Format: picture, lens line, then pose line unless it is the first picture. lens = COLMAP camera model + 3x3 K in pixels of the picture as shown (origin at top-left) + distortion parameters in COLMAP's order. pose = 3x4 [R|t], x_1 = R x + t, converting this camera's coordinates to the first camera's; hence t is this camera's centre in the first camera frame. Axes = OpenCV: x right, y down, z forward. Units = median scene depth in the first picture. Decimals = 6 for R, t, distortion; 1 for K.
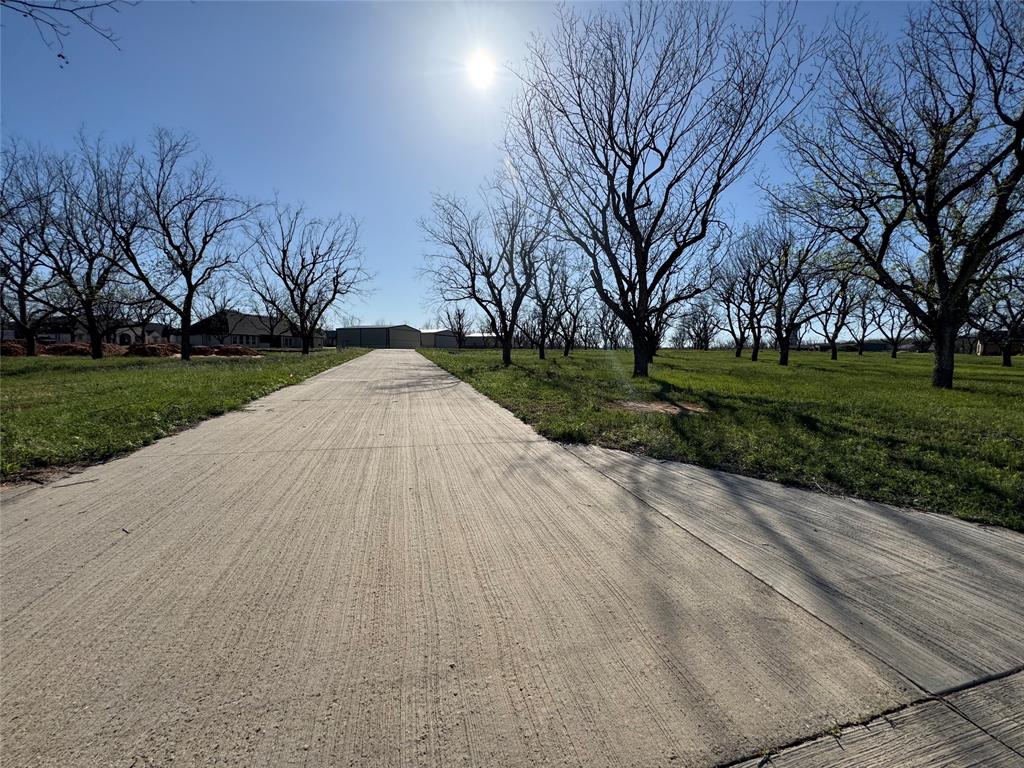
lens RADIAL K [[408.5, 0, 510.2], [0, 408.5, 382.6], [0, 0, 1]] dist [-0.003633, 0.000115]
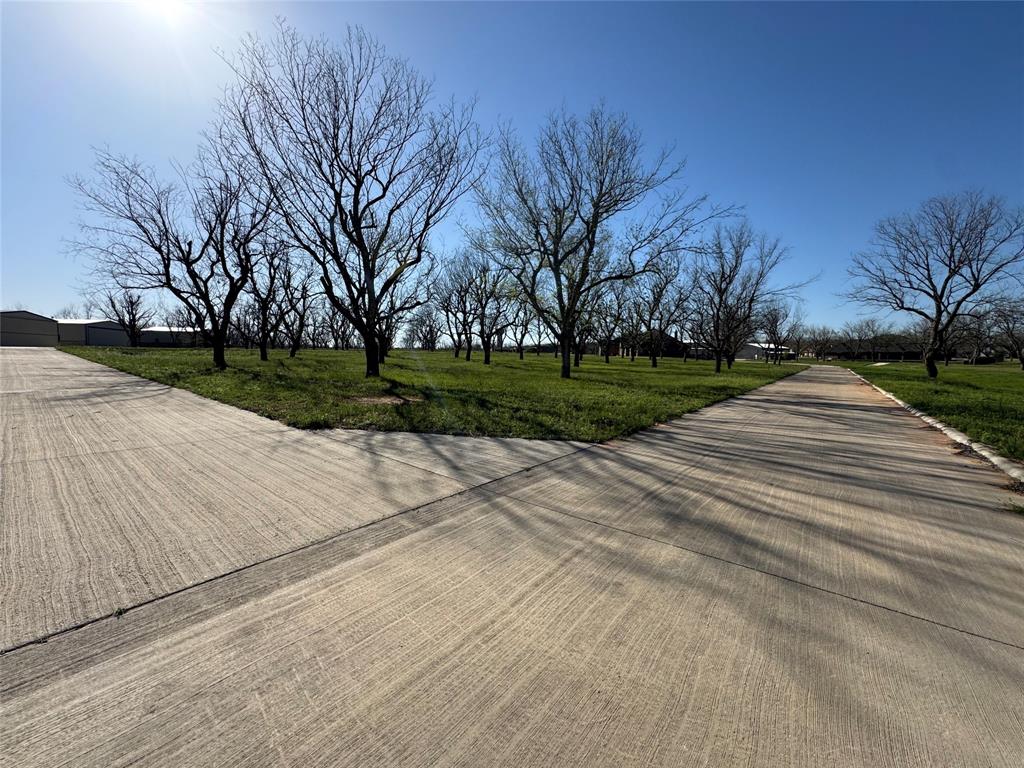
lens RADIAL K [[408.5, 0, 510.2], [0, 408.5, 382.6], [0, 0, 1]] dist [-0.003633, 0.000115]
pose [[0.807545, -0.038210, 0.588567, -0.037271], [0.038072, 0.999195, 0.012631, 0.002493], [-0.588575, 0.012208, 0.808350, -0.130498]]
